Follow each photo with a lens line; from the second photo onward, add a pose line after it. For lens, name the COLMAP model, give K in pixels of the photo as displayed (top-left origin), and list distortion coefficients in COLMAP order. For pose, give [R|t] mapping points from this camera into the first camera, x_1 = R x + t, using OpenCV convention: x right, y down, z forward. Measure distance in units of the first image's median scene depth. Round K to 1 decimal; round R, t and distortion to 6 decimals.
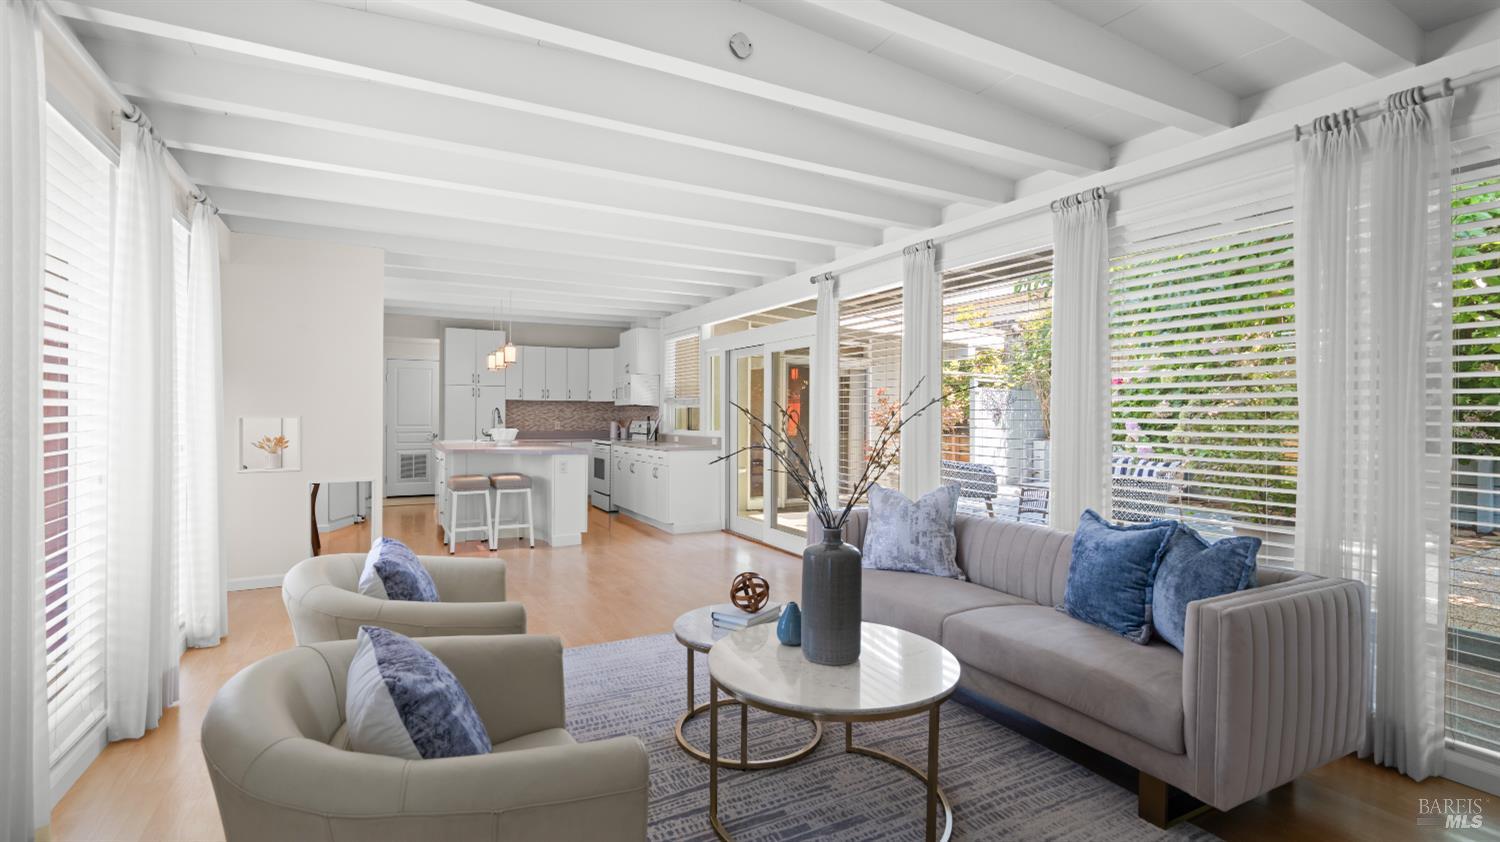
lens RADIAL K [[684.7, 0, 750.0], [0, 684.7, 421.0], [0, 0, 1]] dist [0.000144, 0.000488]
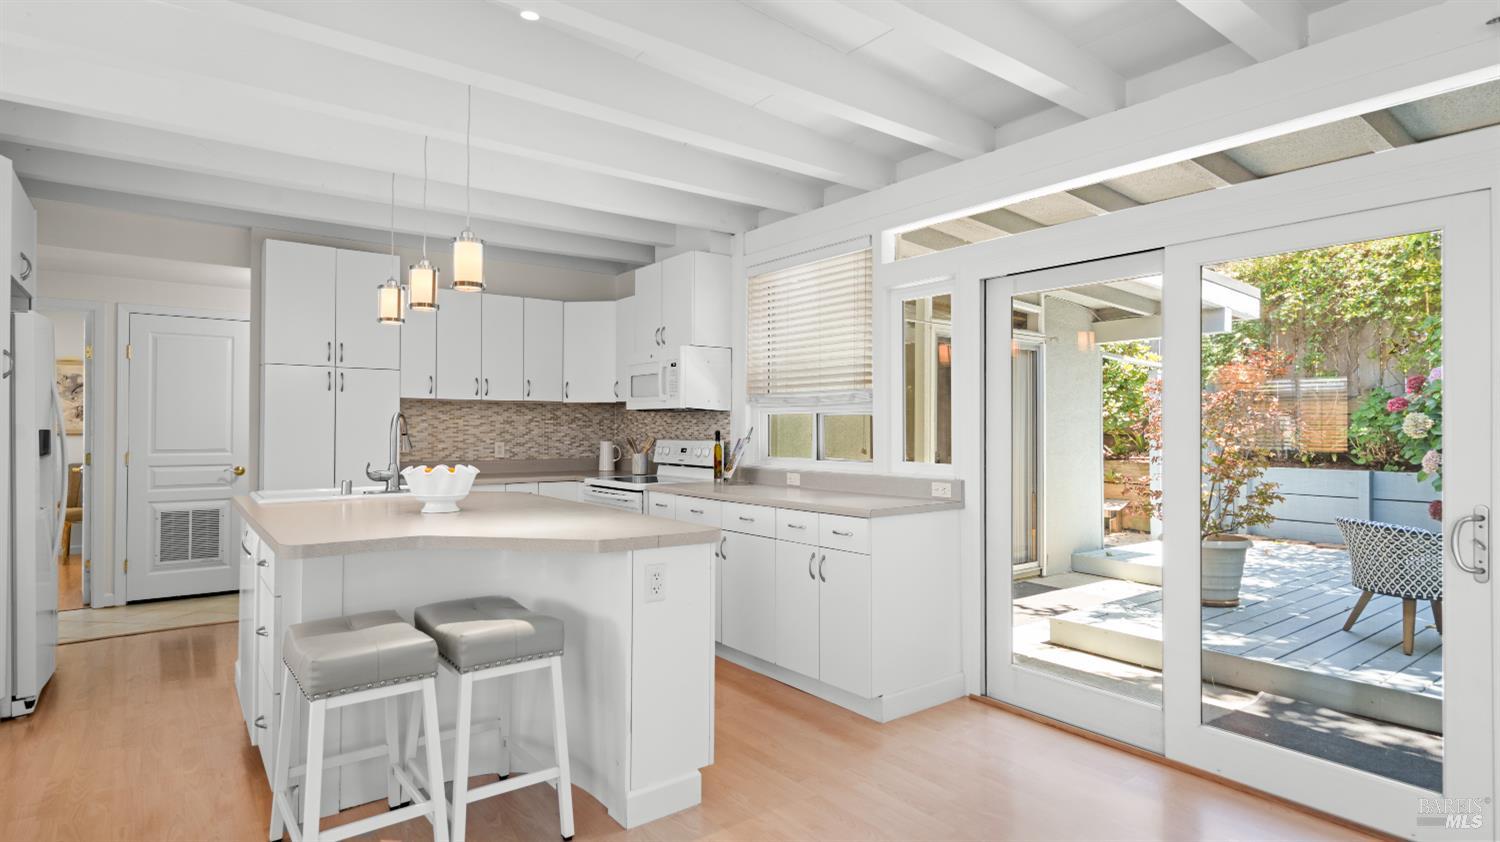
lens RADIAL K [[770.0, 0, 751.7], [0, 770.0, 424.6], [0, 0, 1]] dist [0.004589, 0.000053]
pose [[0.987696, -0.001089, 0.156382, -0.206683], [0.003095, 0.999916, -0.012582, -0.004583], [-0.156355, 0.012912, 0.987617, 0.446091]]
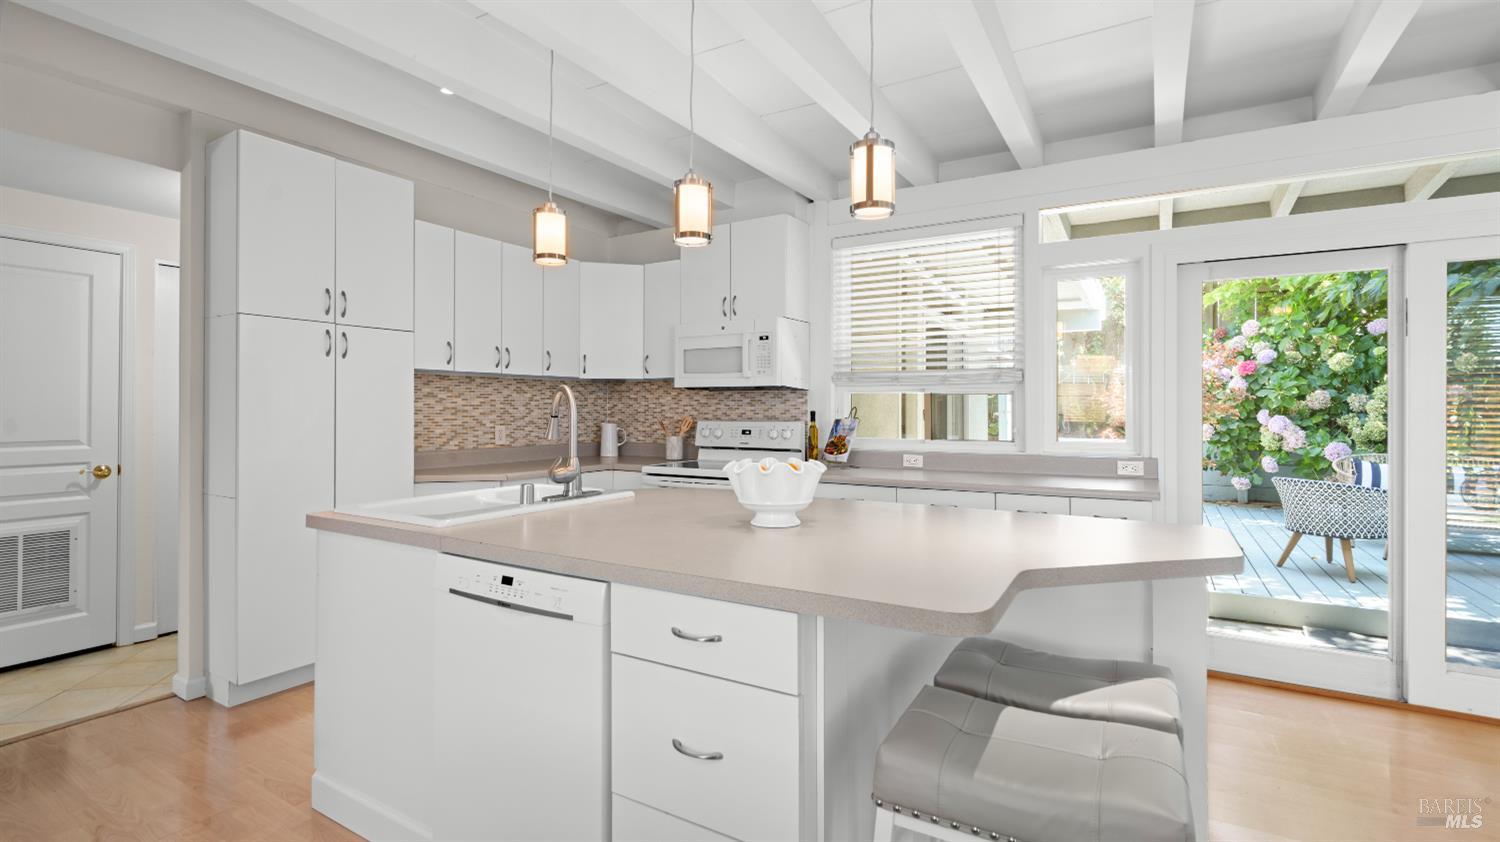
lens RADIAL K [[684.7, 0, 750.0], [0, 684.7, 421.0], [0, 0, 1]] dist [0.000144, 0.000488]
pose [[0.855805, -0.013153, 0.517132, -0.411695], [0.007381, 0.999885, 0.013218, -0.006764], [-0.517246, -0.007495, 0.855804, 0.623073]]
